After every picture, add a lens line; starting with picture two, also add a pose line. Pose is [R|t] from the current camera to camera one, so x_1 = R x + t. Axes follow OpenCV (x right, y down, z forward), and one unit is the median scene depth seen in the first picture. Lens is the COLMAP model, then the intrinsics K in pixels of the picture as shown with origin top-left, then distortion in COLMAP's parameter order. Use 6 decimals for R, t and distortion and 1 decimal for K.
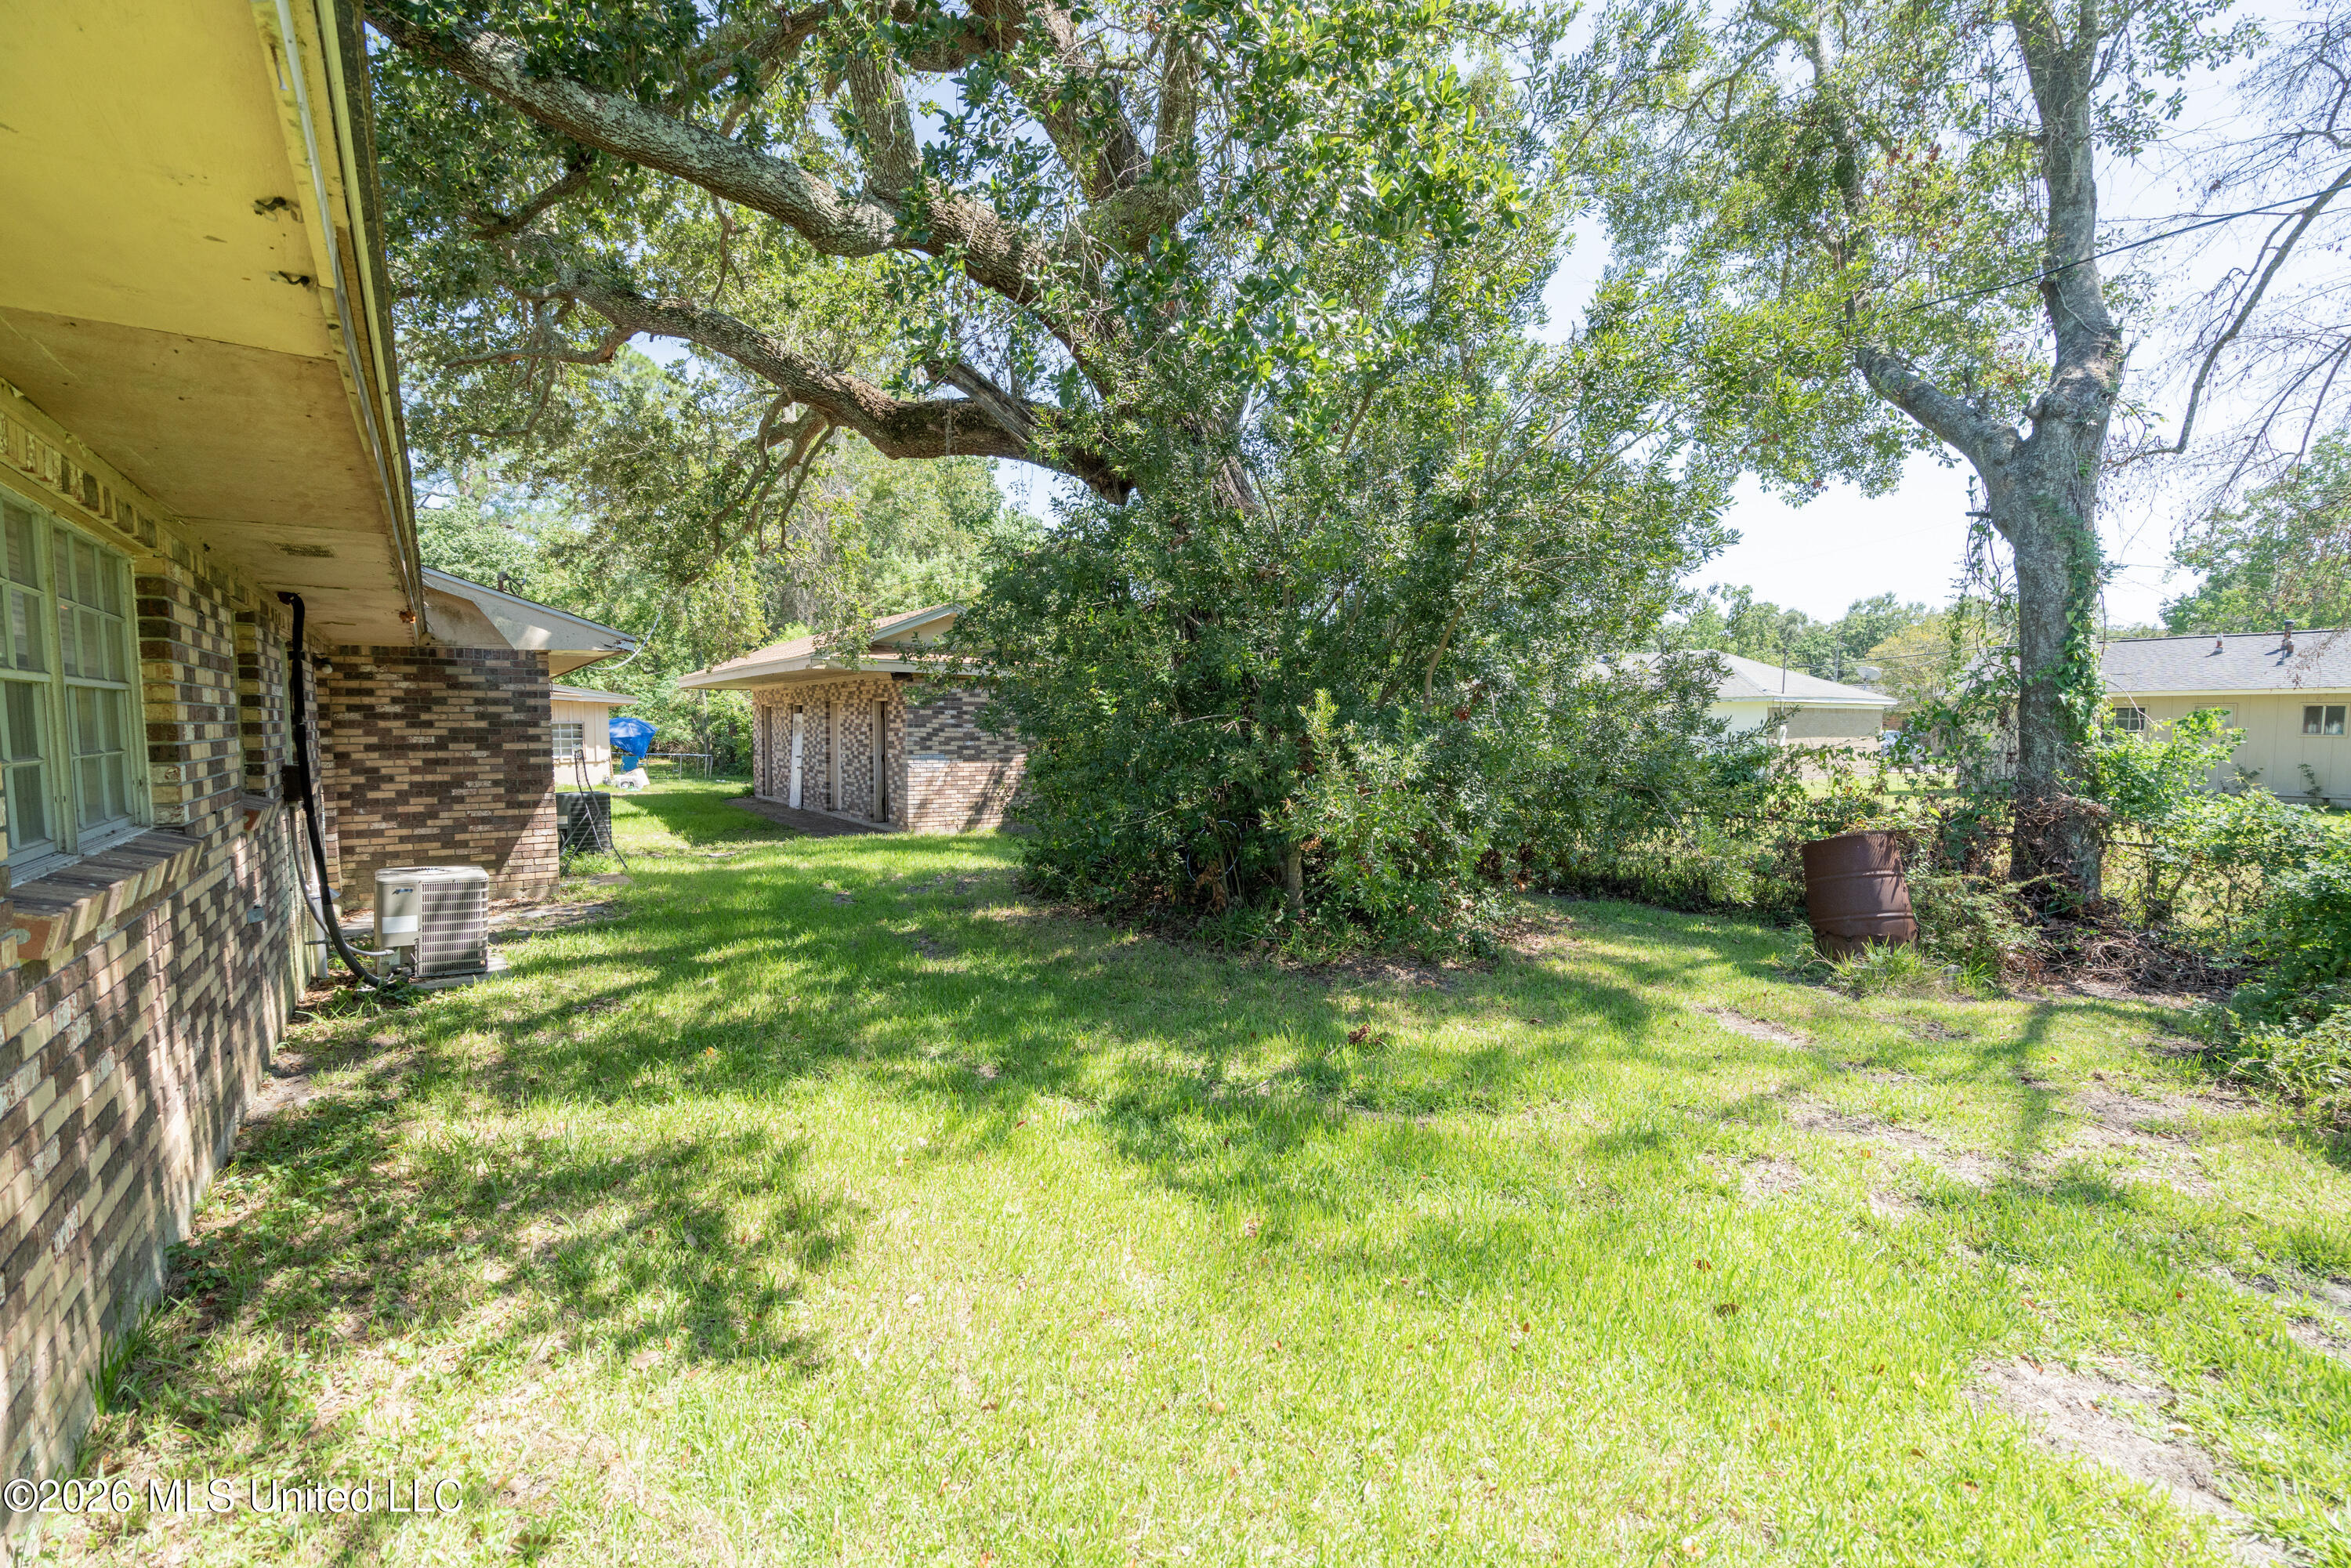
lens RADIAL K [[1045.9, 0, 1175.6], [0, 1045.9, 794.5], [0, 0, 1]] dist [0.002720, 0.000396]
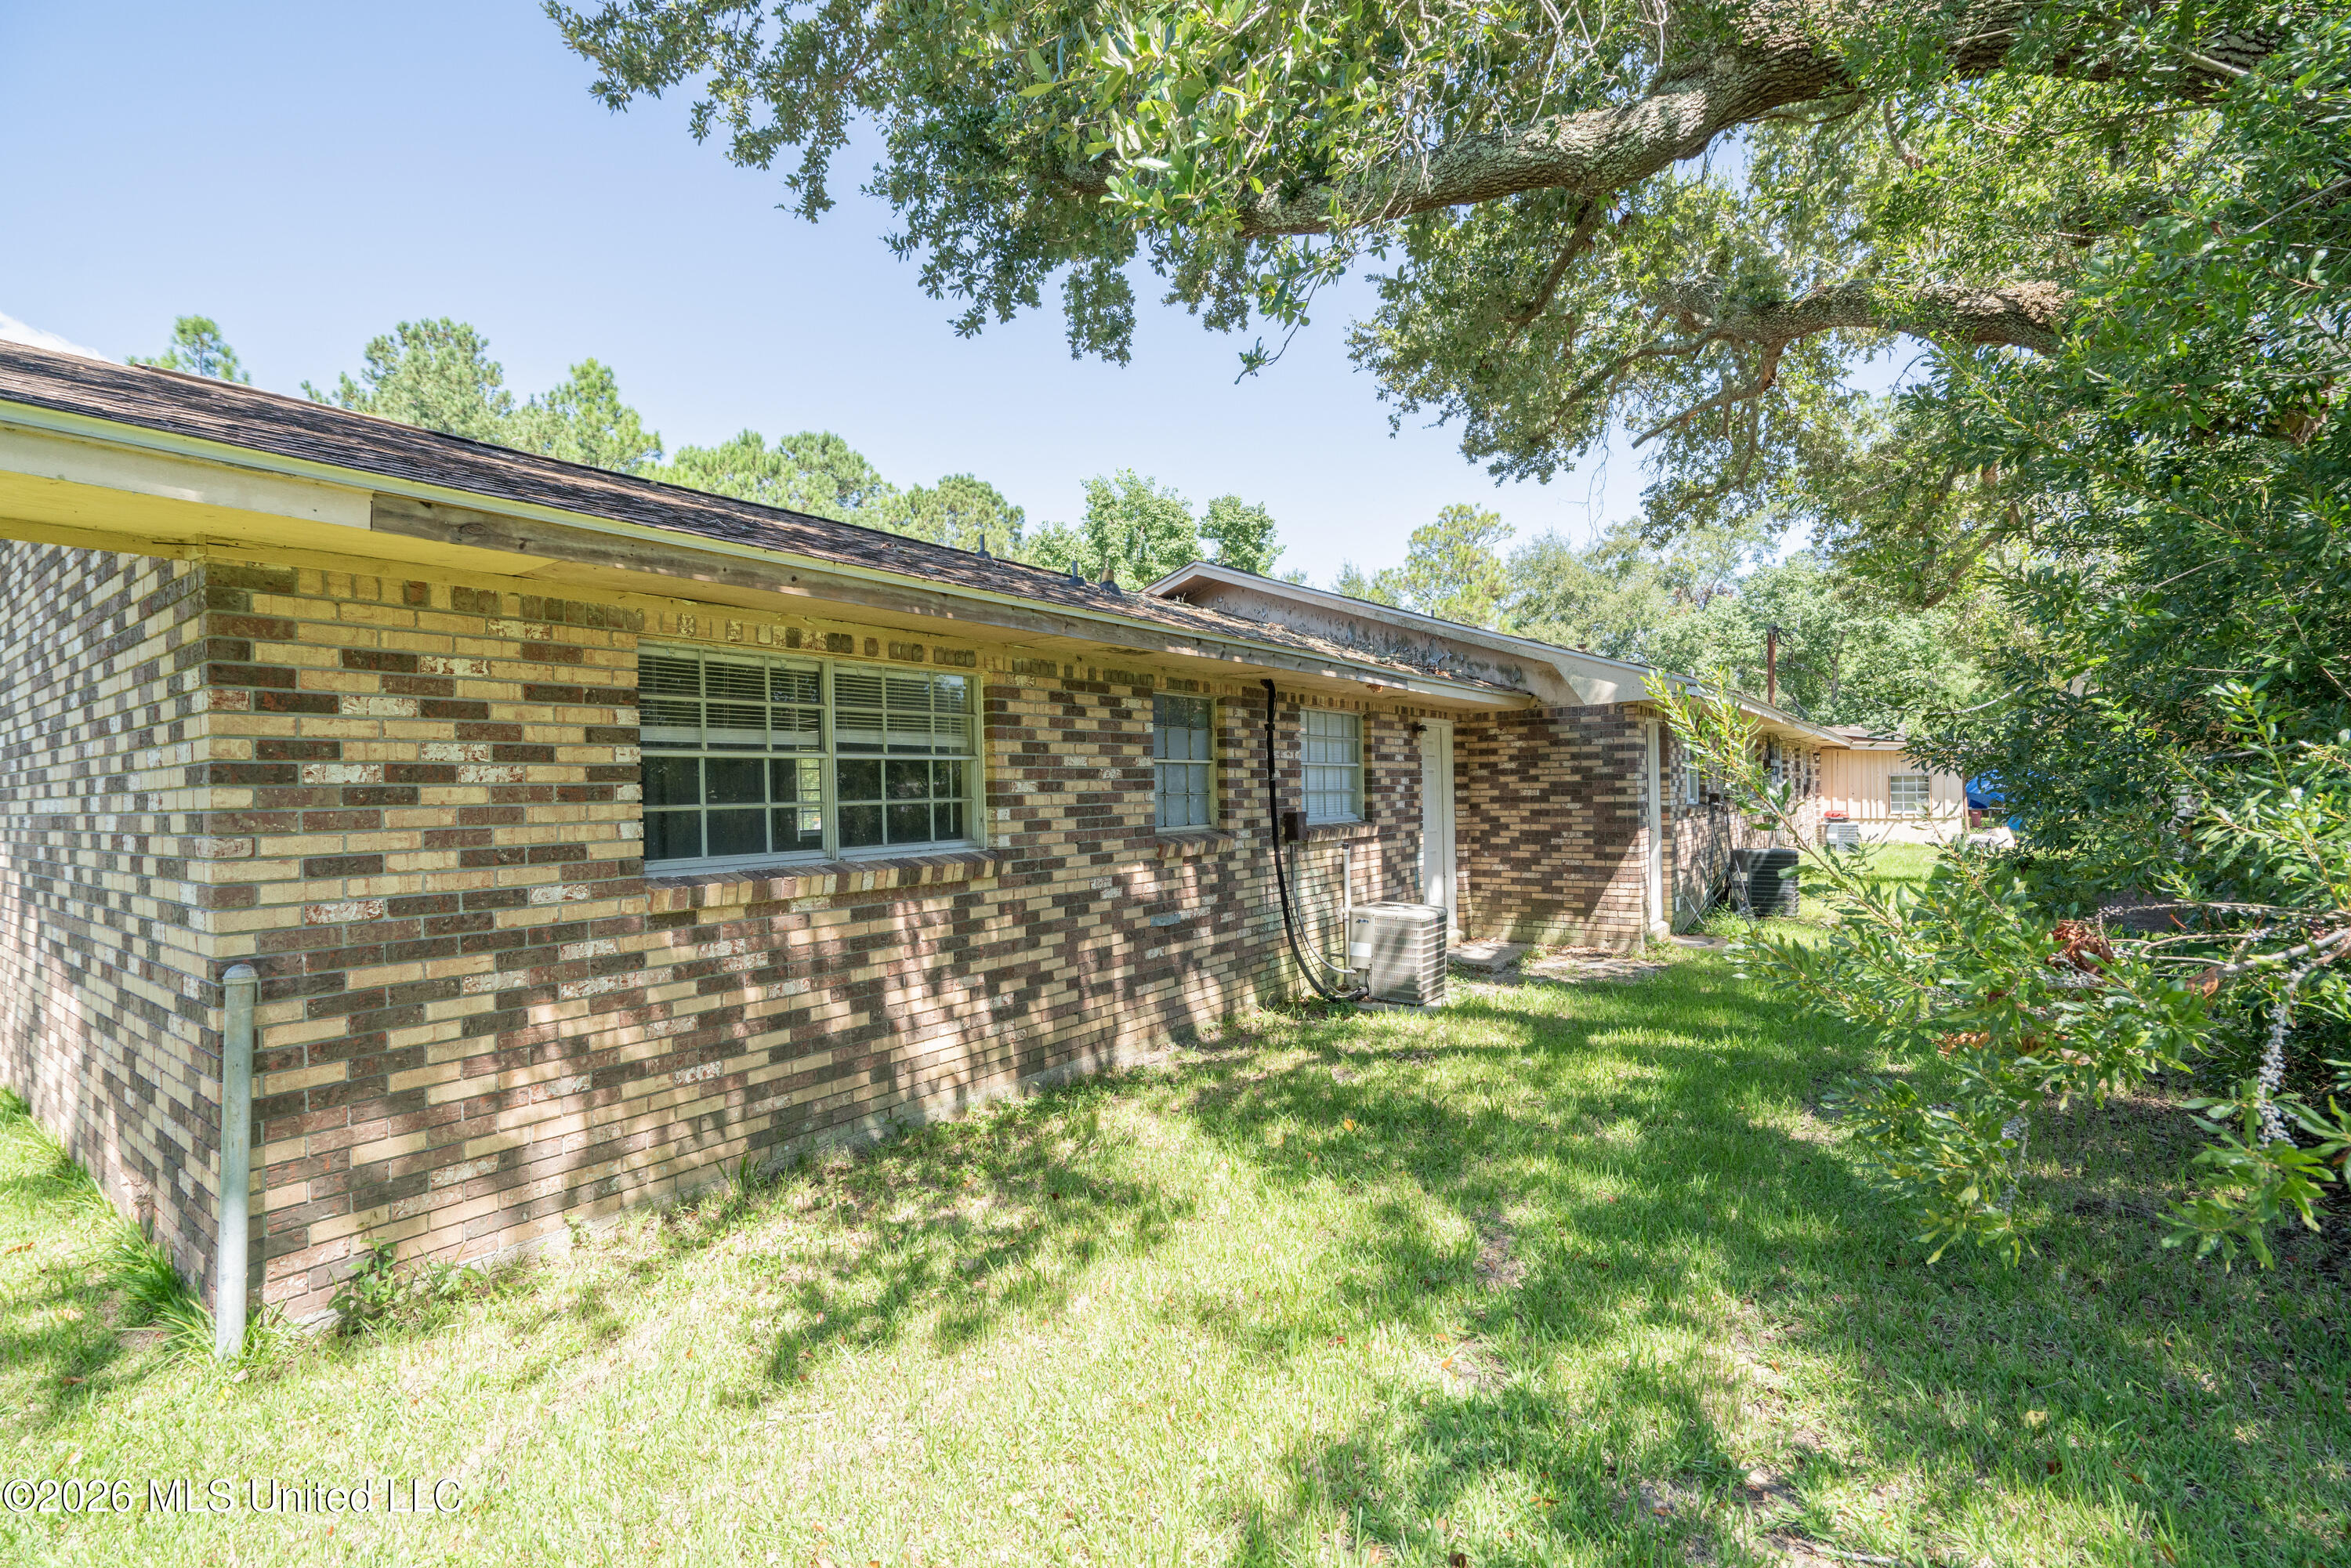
lens RADIAL K [[1045.9, 0, 1175.6], [0, 1045.9, 794.5], [0, 0, 1]] dist [0.002720, 0.000396]
pose [[0.319488, 0.000790, -0.947590, 0.302197], [-0.049576, 0.998644, -0.015883, -0.020088], [0.946293, 0.052052, 0.319094, 0.415879]]
